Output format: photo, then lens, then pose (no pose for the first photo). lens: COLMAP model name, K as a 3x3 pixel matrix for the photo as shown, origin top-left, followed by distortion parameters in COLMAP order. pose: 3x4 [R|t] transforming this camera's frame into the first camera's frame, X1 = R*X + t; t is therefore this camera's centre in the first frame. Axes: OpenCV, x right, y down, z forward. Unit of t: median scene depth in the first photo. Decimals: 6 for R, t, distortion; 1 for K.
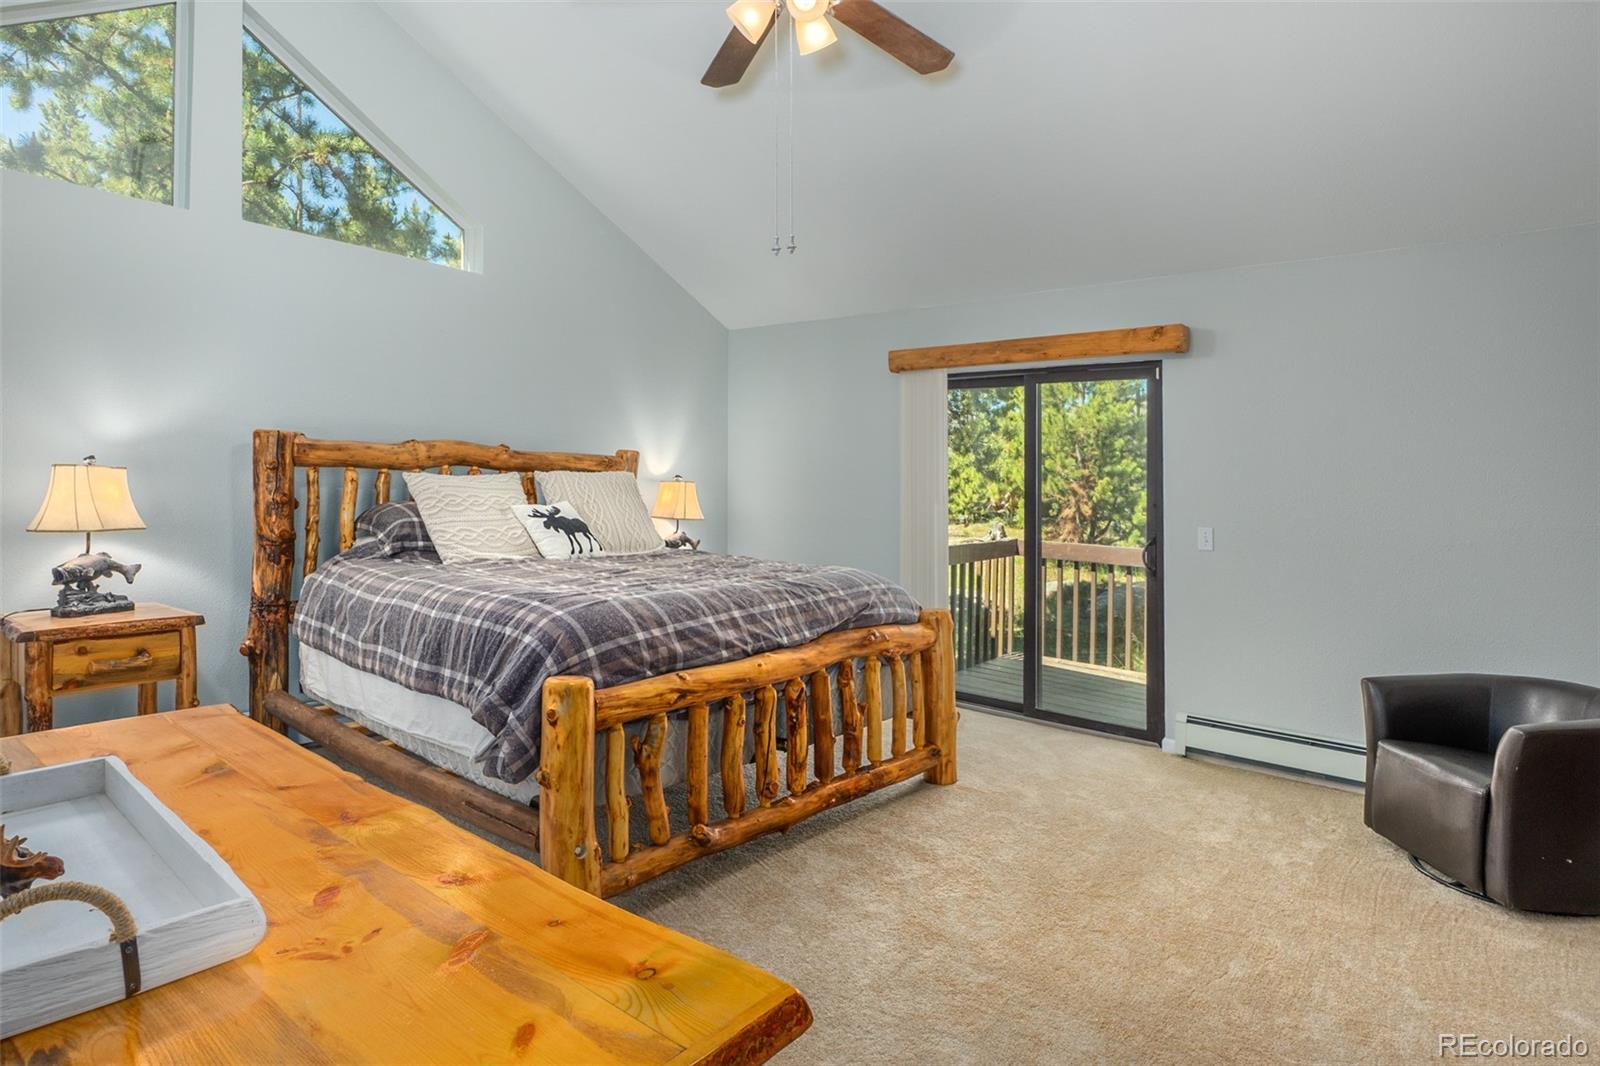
lens RADIAL K [[831.3, 0, 812.4], [0, 831.3, 489.1], [0, 0, 1]] dist [0.006721, -0.000050]
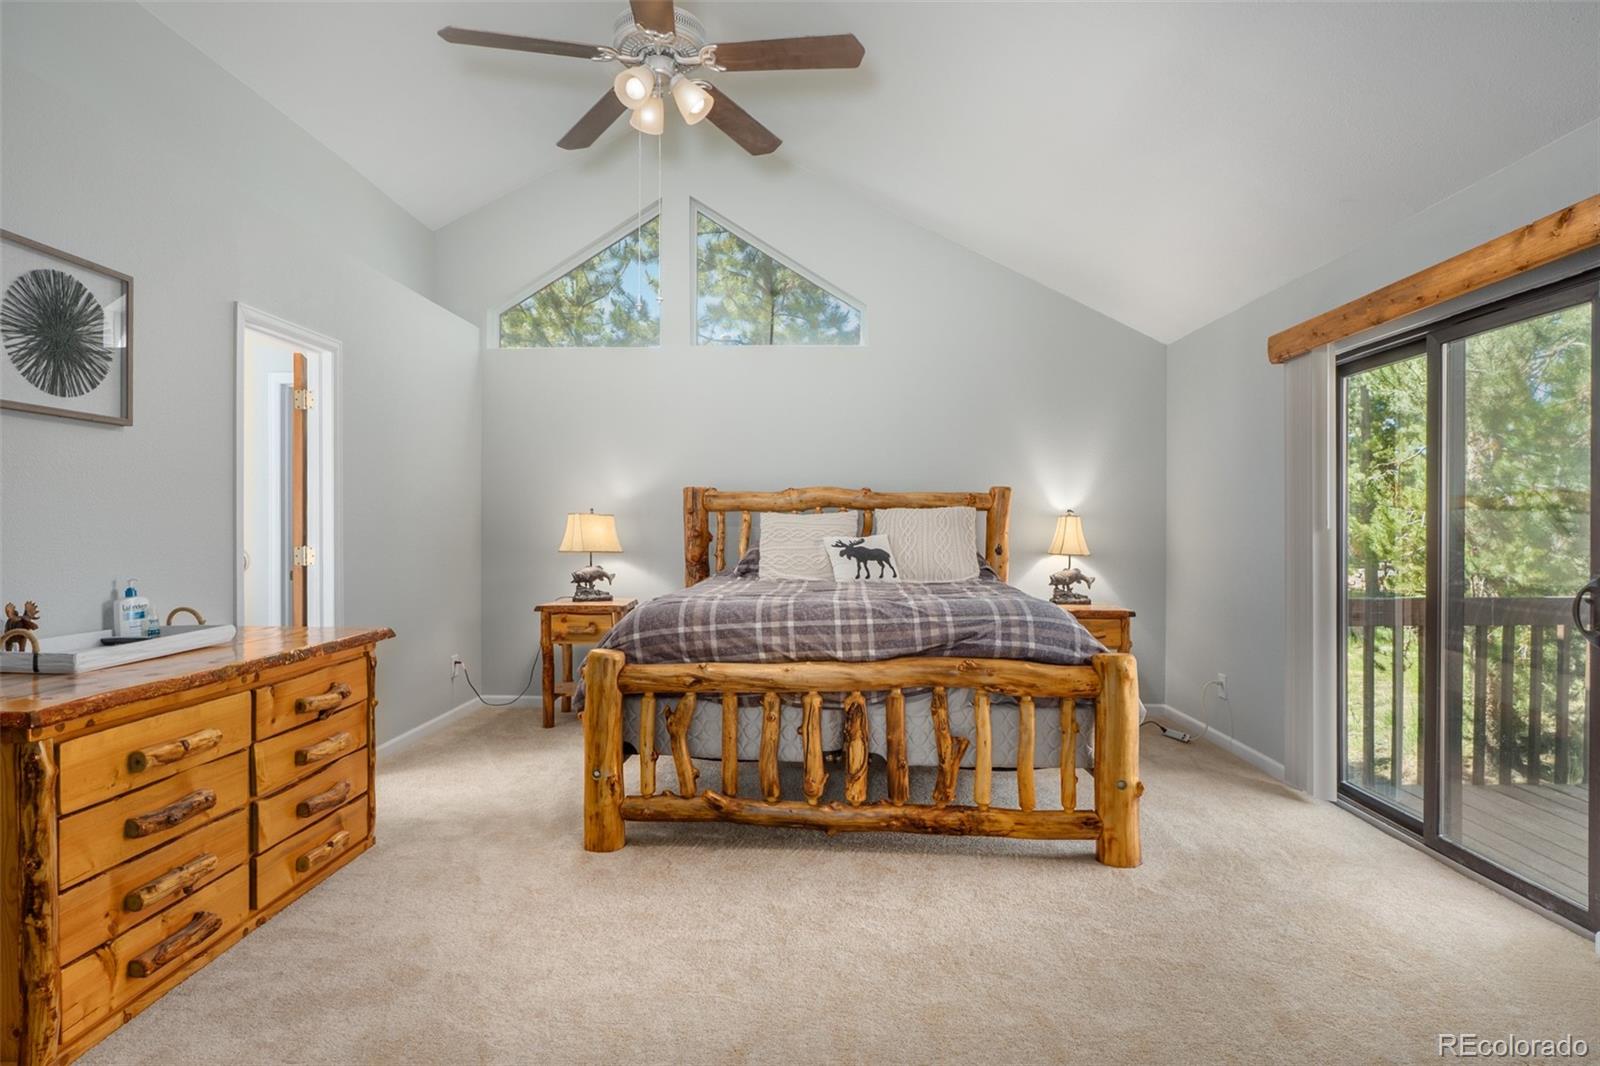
lens RADIAL K [[831.3, 0, 803.2], [0, 831.3, 533.7], [0, 0, 1]] dist [0.006721, -0.000050]
pose [[0.619097, -0.018323, -0.785101, 0.744695], [0.010410, 0.999831, -0.015125, 0.042912], [0.785245, 0.001191, 0.619184, 0.299264]]
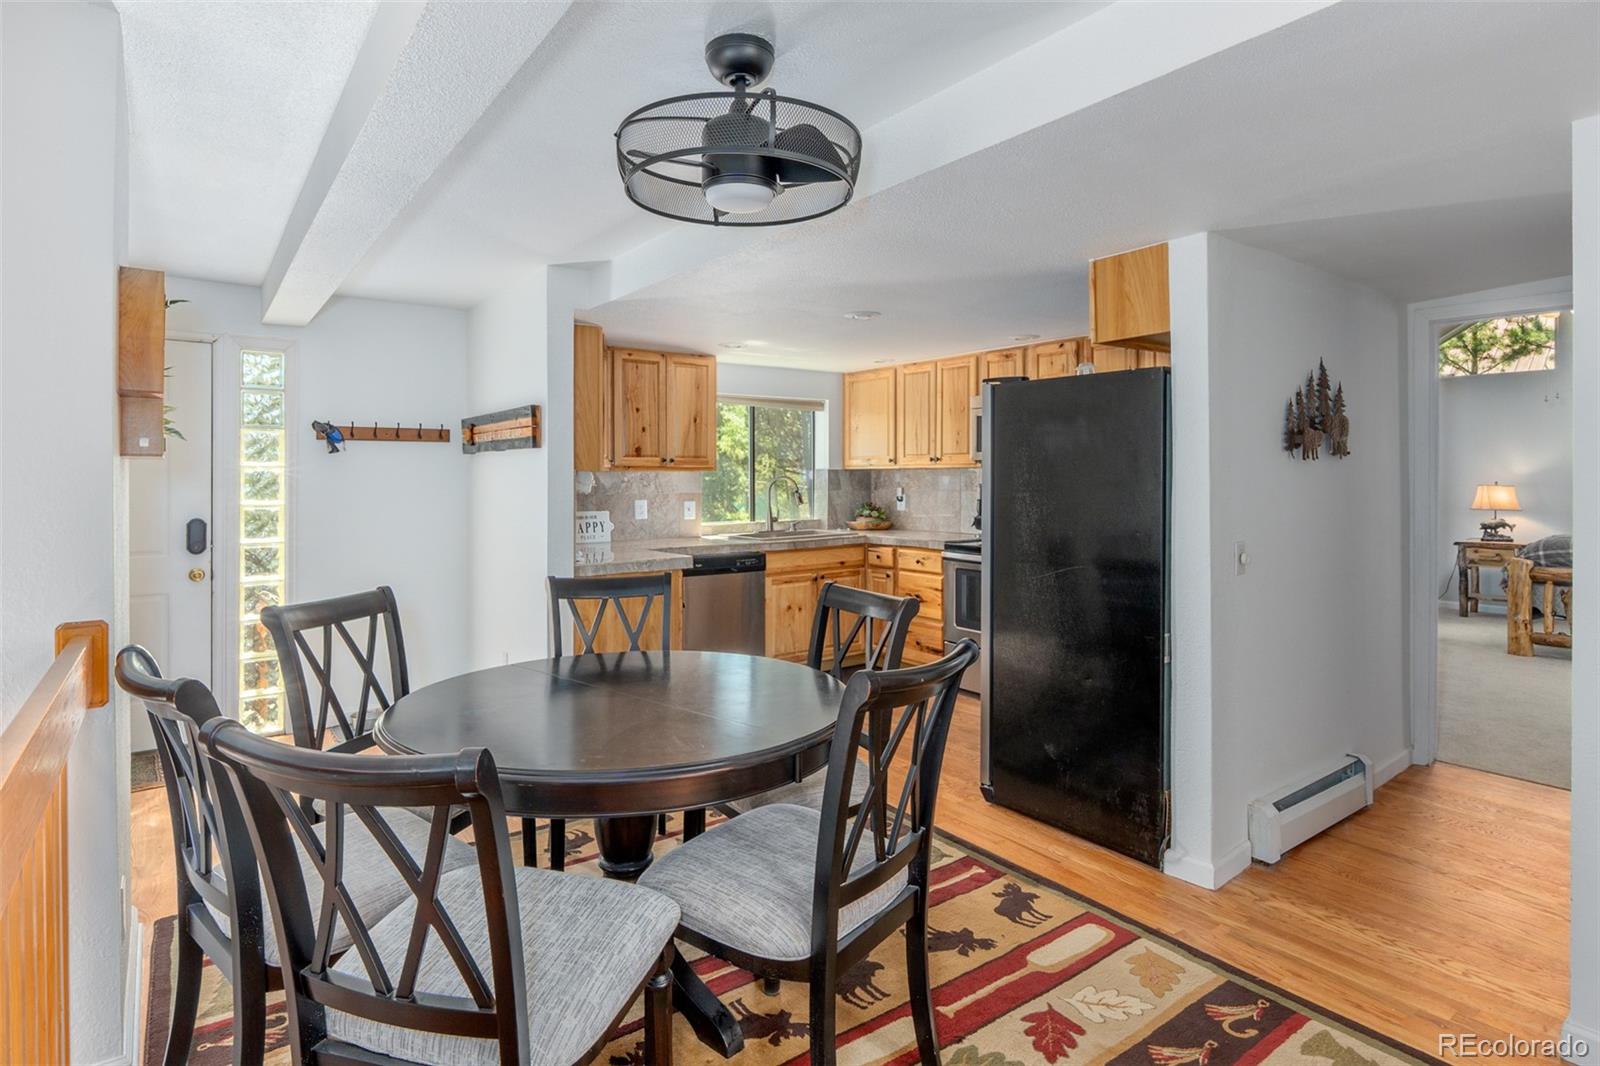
lens RADIAL K [[831.3, 0, 806.1], [0, 831.3, 488.5], [0, 0, 1]] dist [0.006721, -0.000050]
pose [[-0.225599, -0.014392, -0.974114, 2.239170], [-0.005551, 0.999894, -0.013487, 0.031131], [0.974205, 0.002365, -0.225655, -0.534531]]
